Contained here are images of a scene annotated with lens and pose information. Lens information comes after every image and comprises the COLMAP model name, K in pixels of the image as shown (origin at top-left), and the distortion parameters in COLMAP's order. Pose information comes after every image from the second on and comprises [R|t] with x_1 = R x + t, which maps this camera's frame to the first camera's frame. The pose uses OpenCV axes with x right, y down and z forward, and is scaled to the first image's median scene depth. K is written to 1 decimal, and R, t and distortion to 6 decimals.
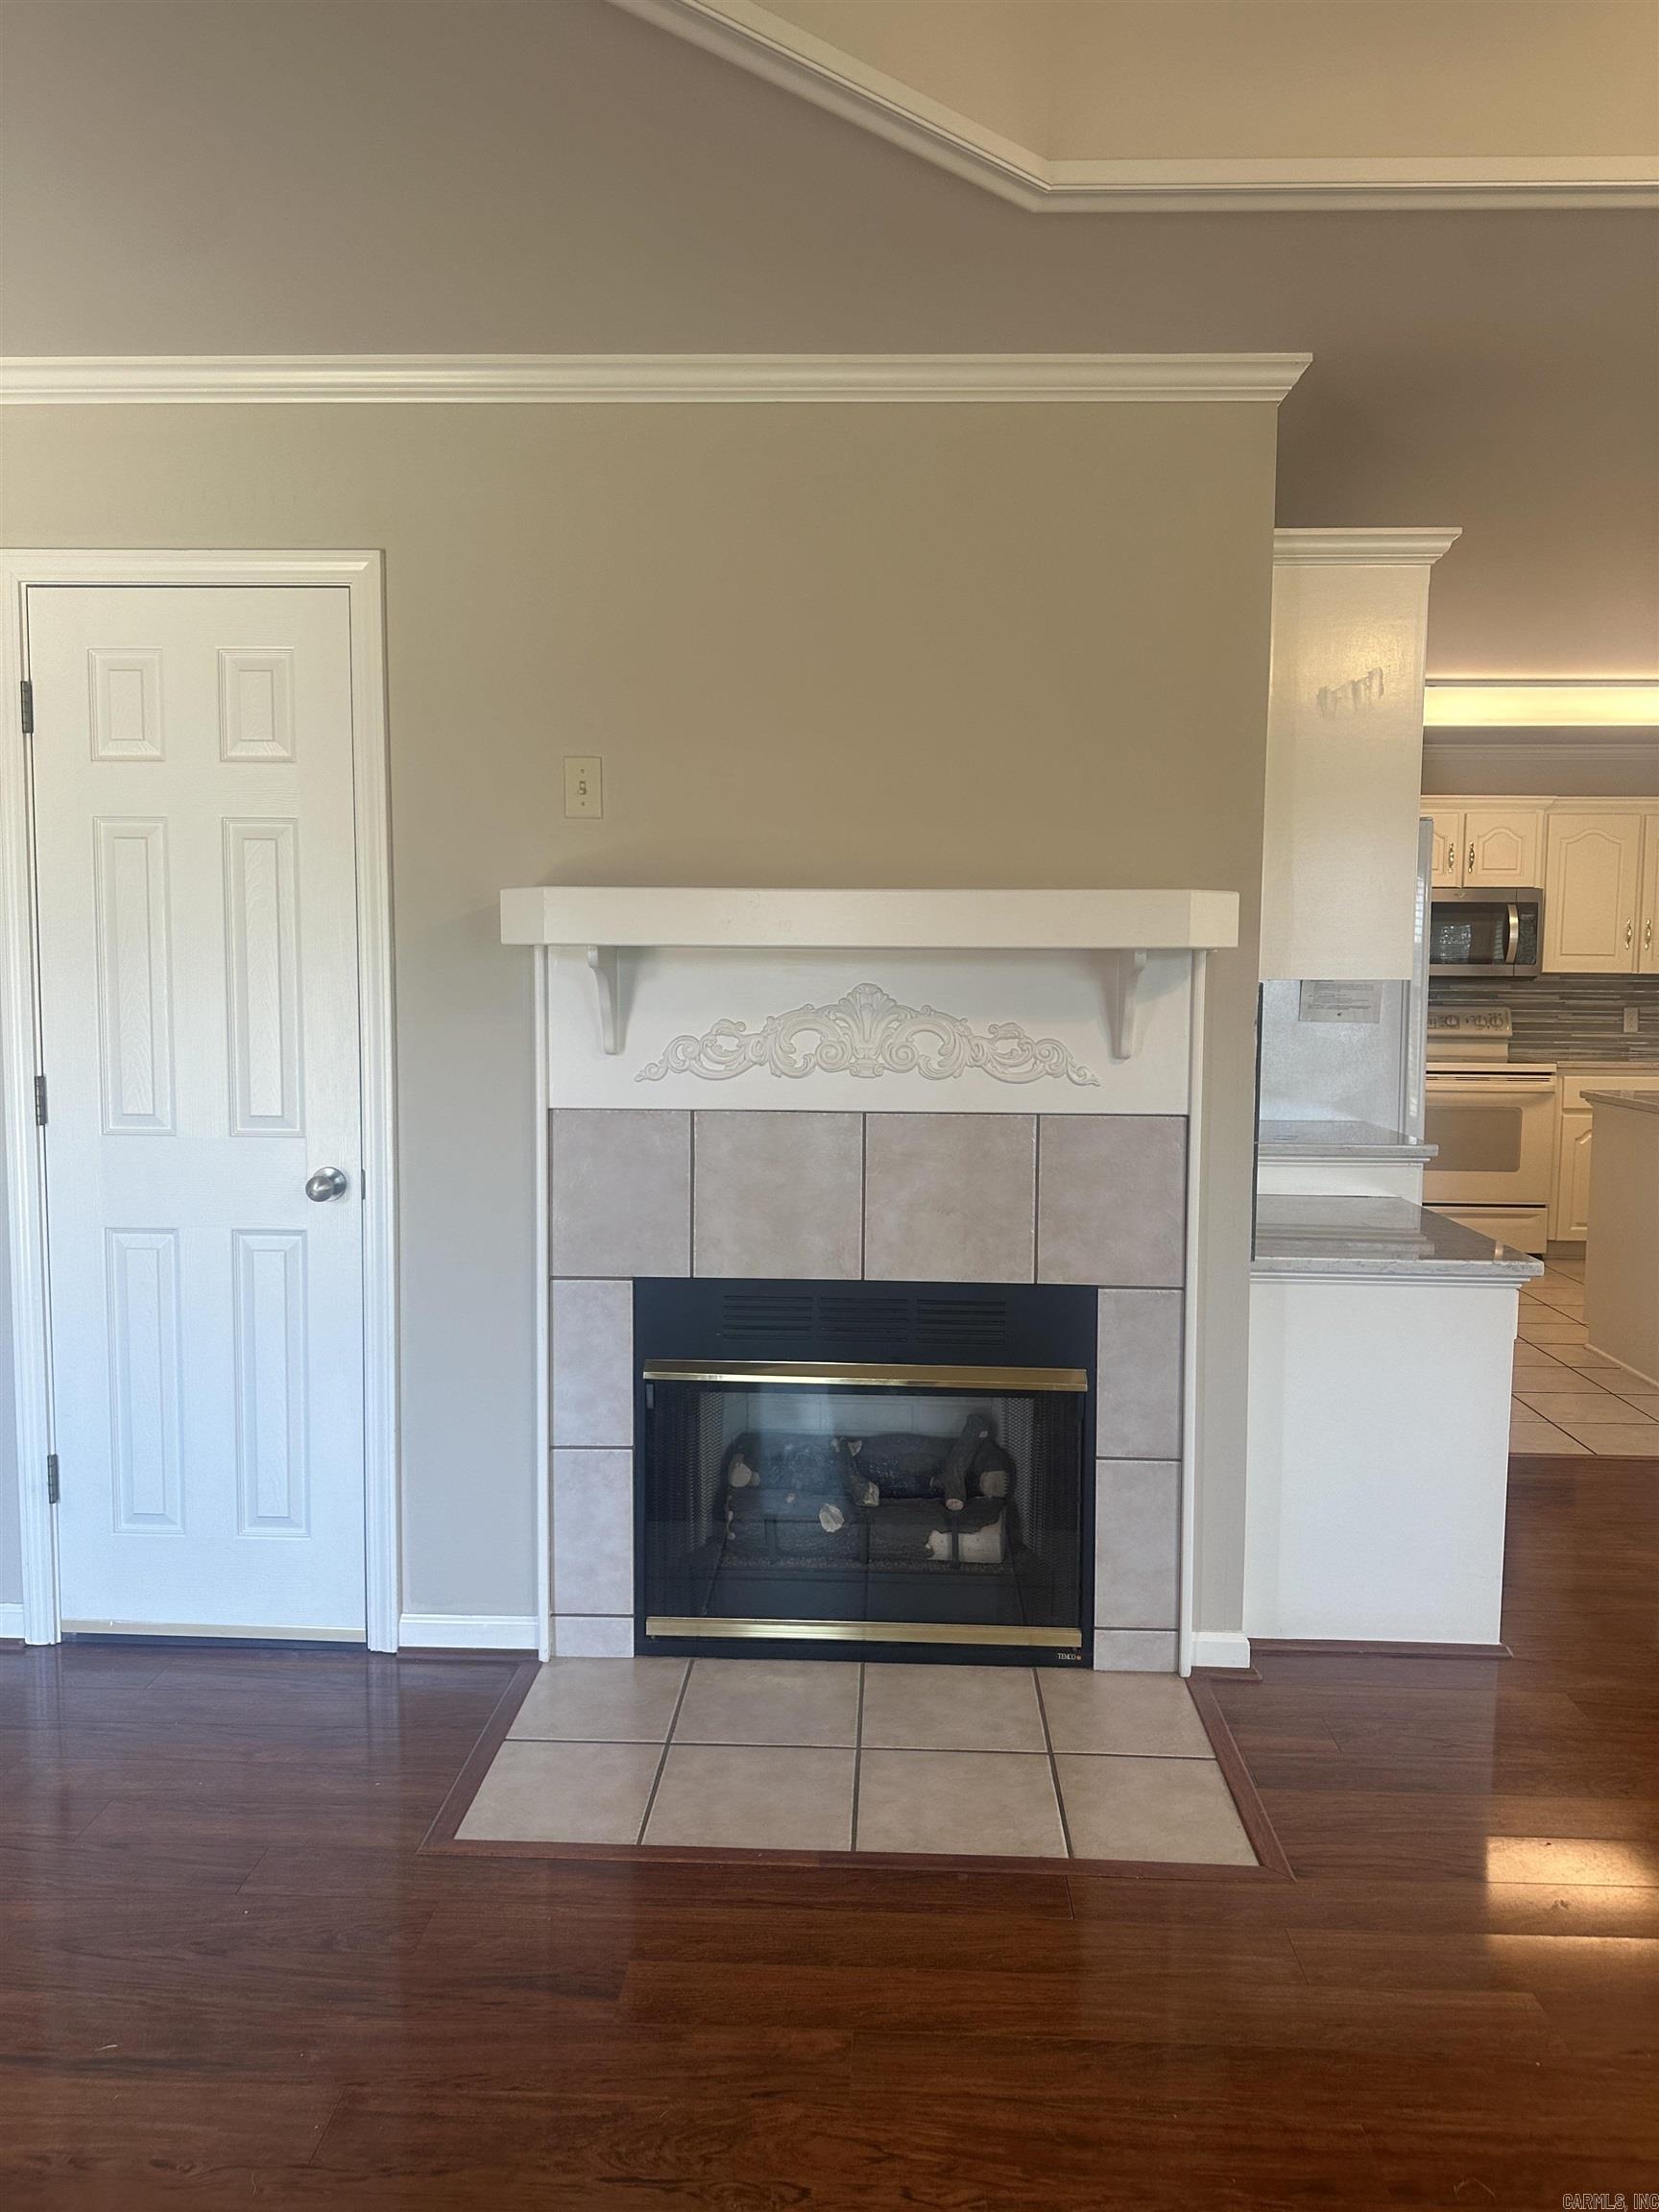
lens RADIAL K [[1556.5, 0, 849.9], [0, 1556.5, 1080.4], [0, 0, 1]] dist [0.044463, -0.027184]
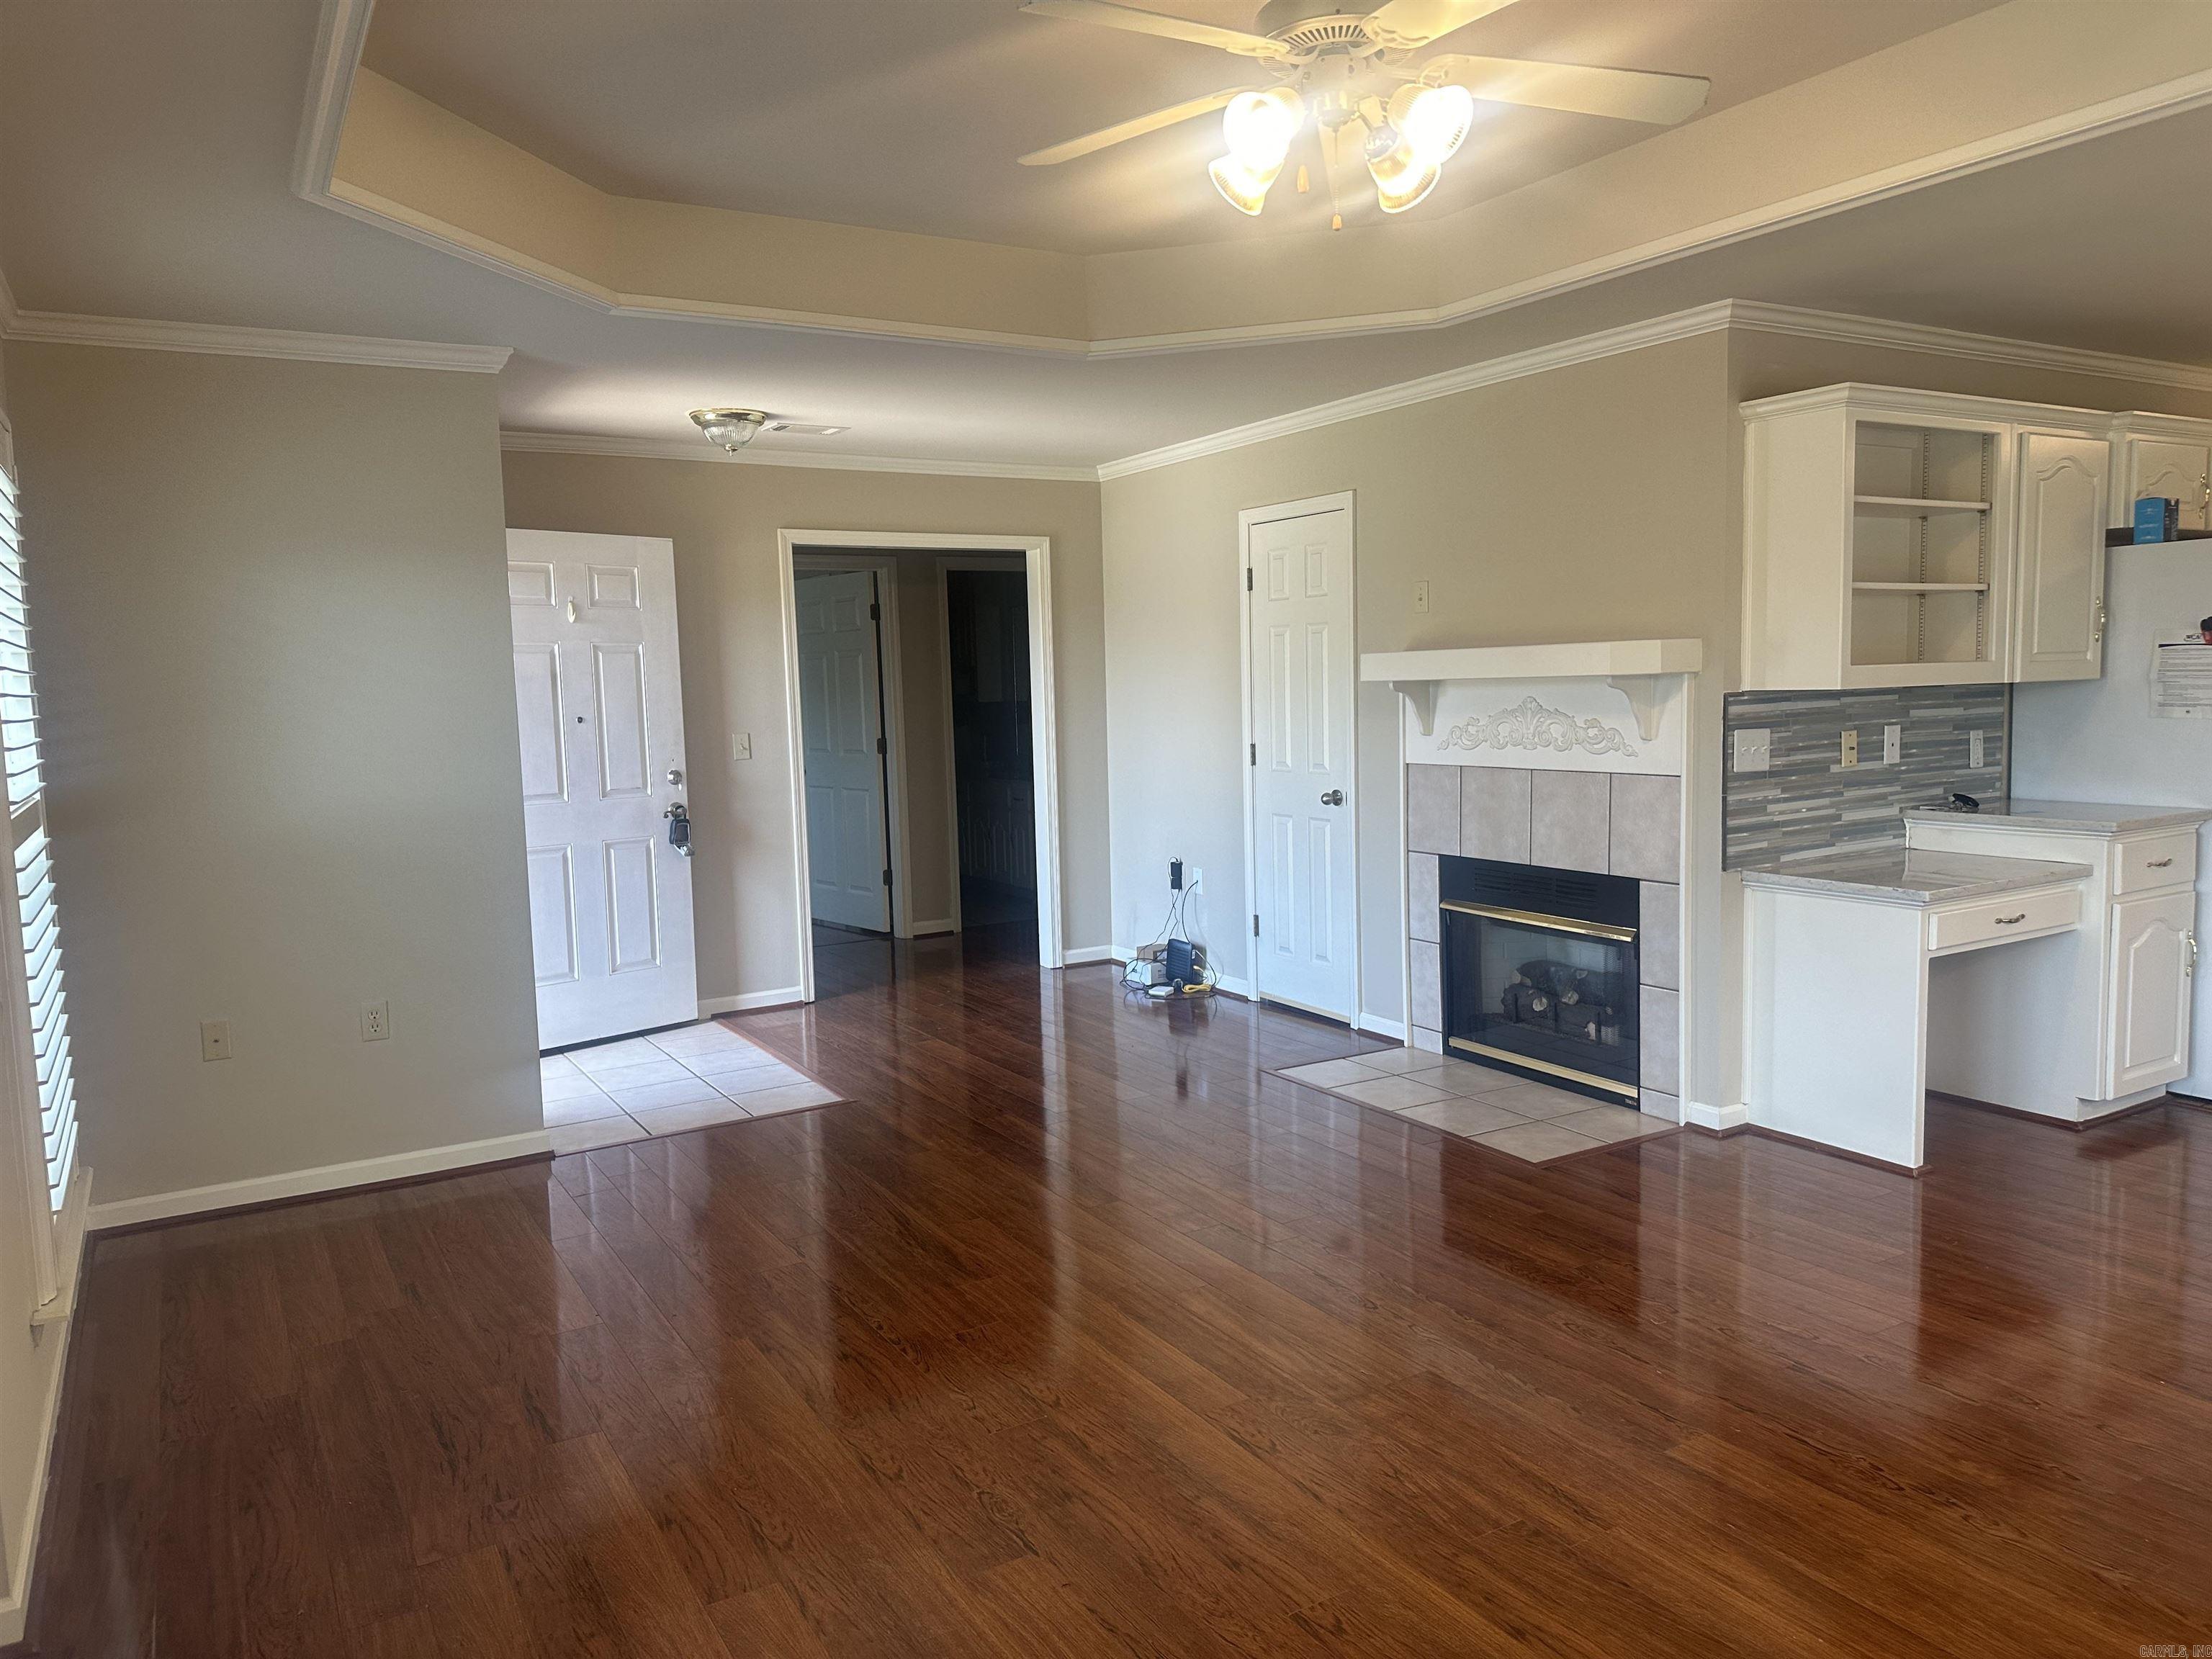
lens RADIAL K [[1556.5, 0, 1104.5], [0, 1556.5, 841.5], [0, 0, 1]] dist [0.044463, -0.027184]
pose [[0.532516, 0.065821, -0.843857, 1.248766], [-0.033675, 0.997830, 0.056580, 0.017782], [0.845750, -0.001713, 0.533577, -0.360675]]
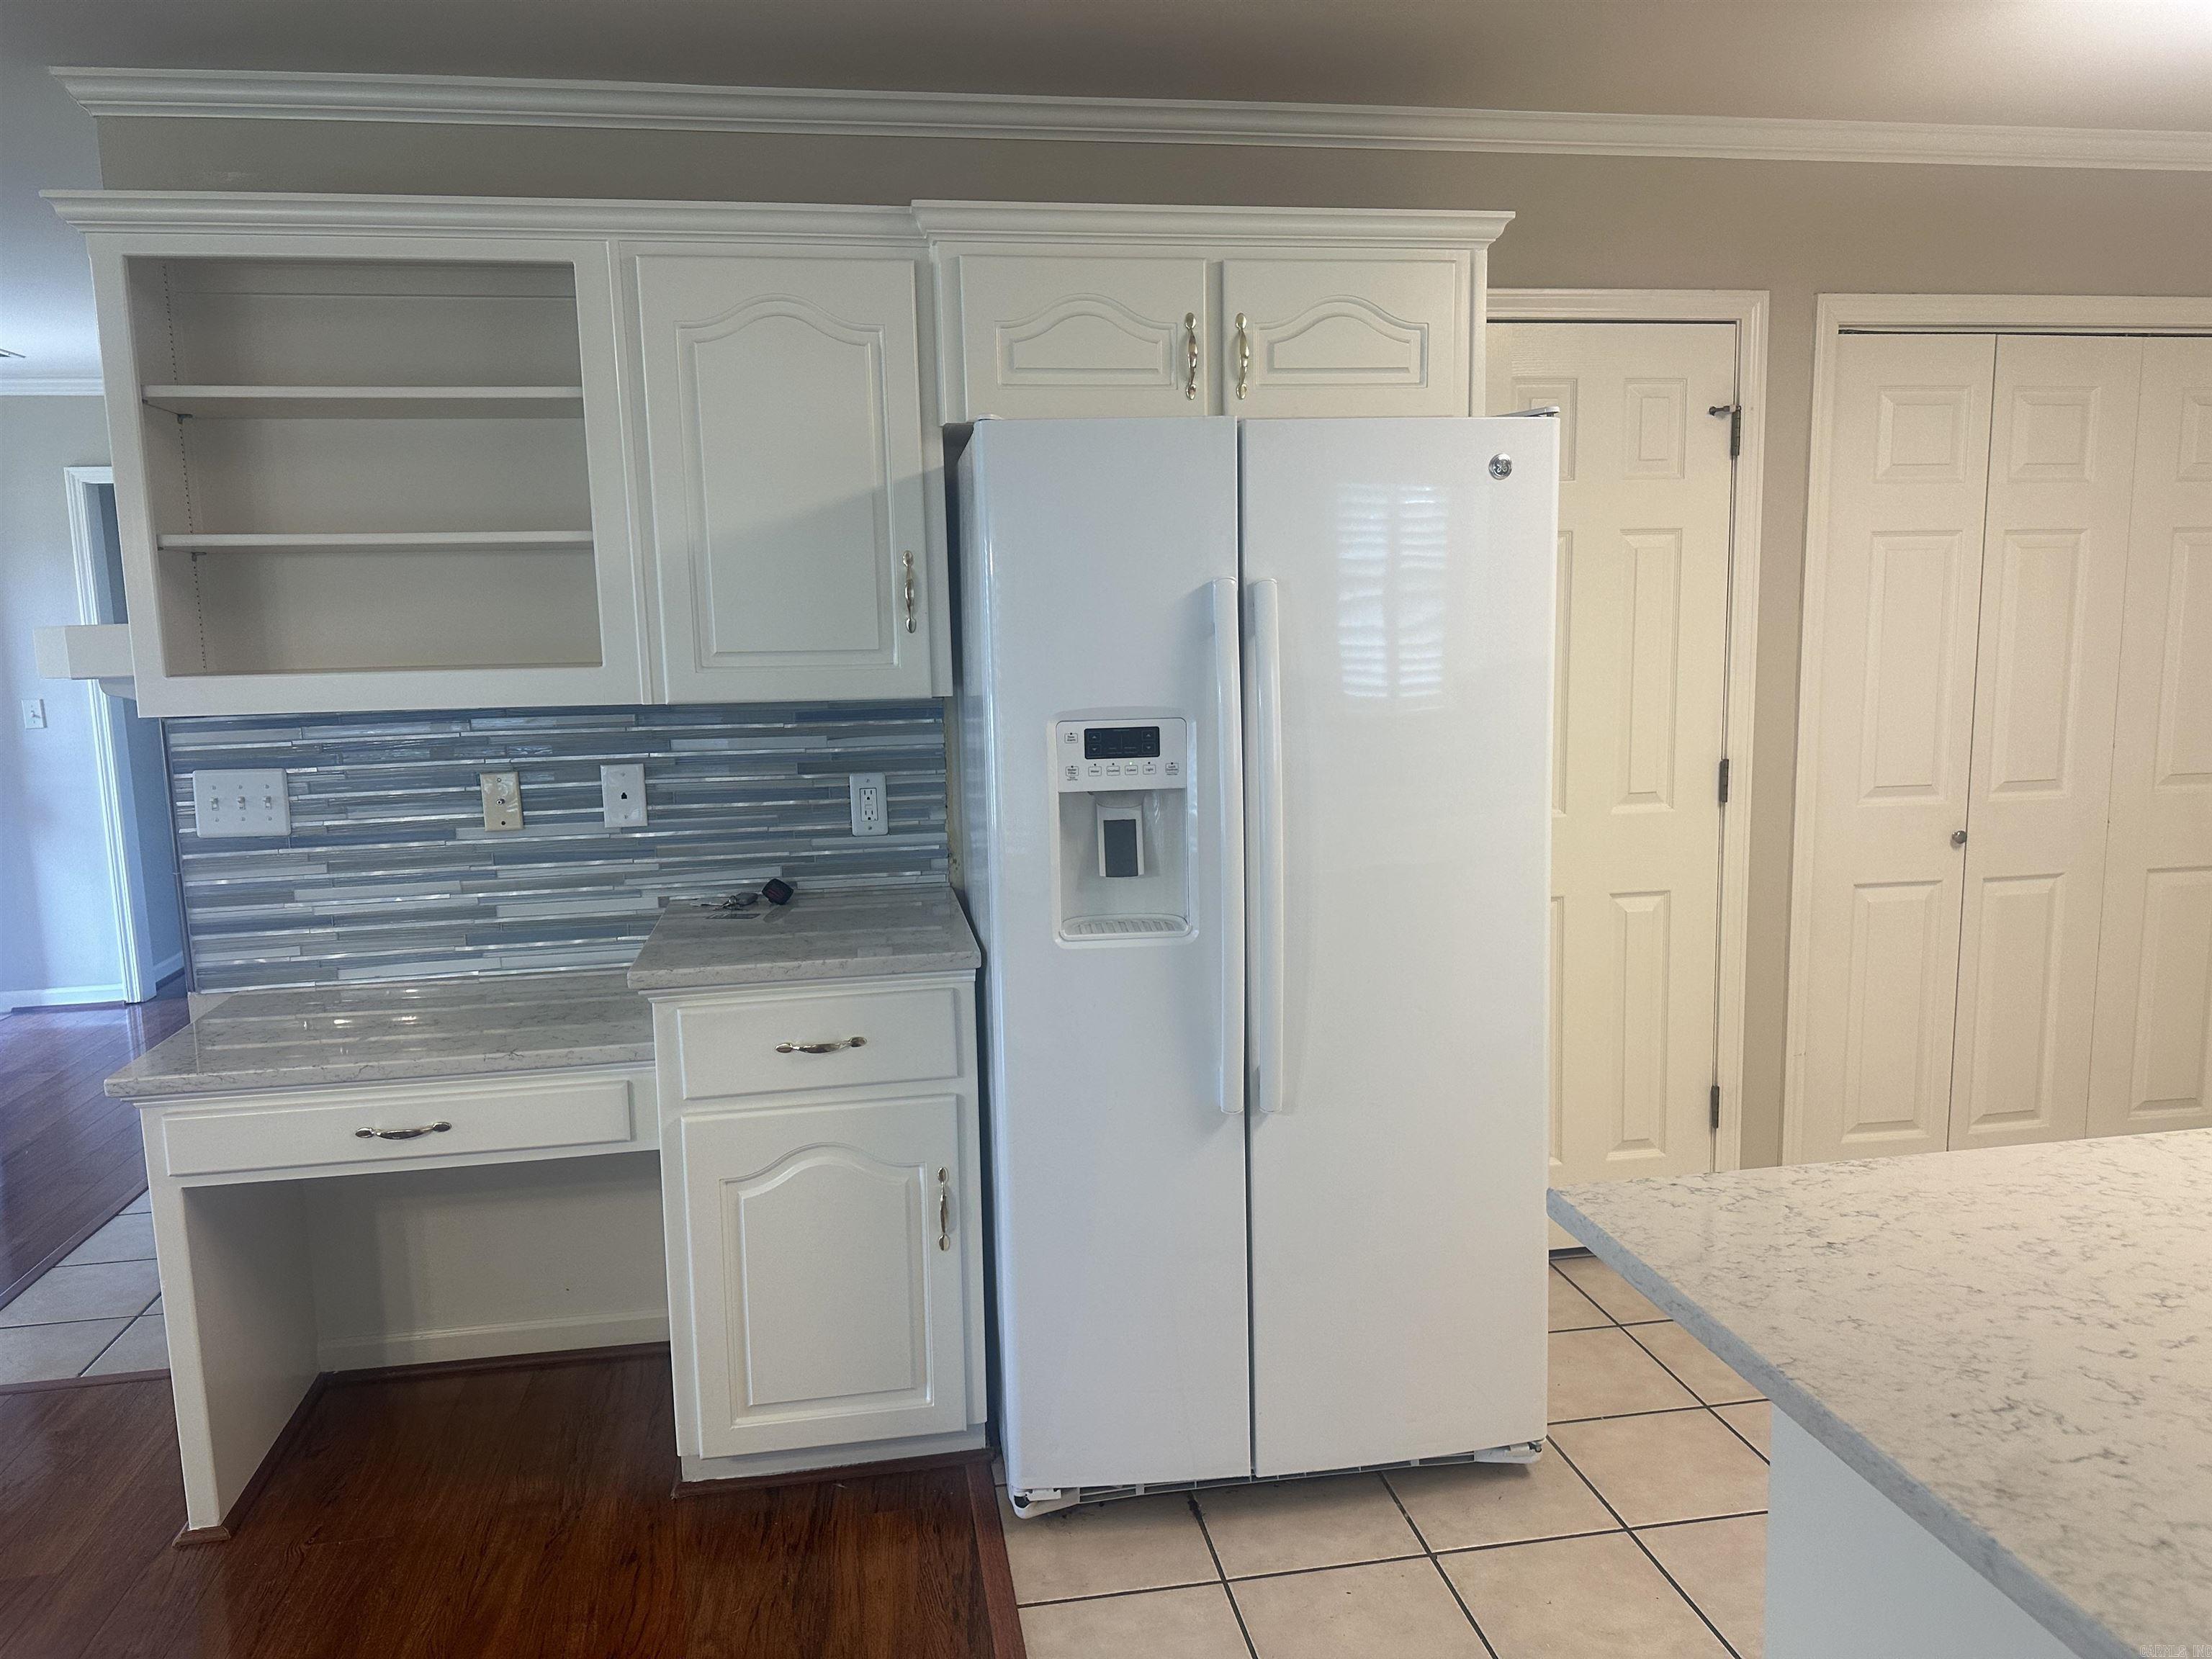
lens RADIAL K [[1556.5, 0, 1110.5], [0, 1556.5, 824.4], [0, 0, 1]] dist [0.044463, -0.027184]
pose [[0.197039, 0.118507, -0.973207, 1.328832], [-0.052005, 0.992533, 0.110331, -0.130377], [0.979015, 0.028872, 0.201731, 1.364474]]
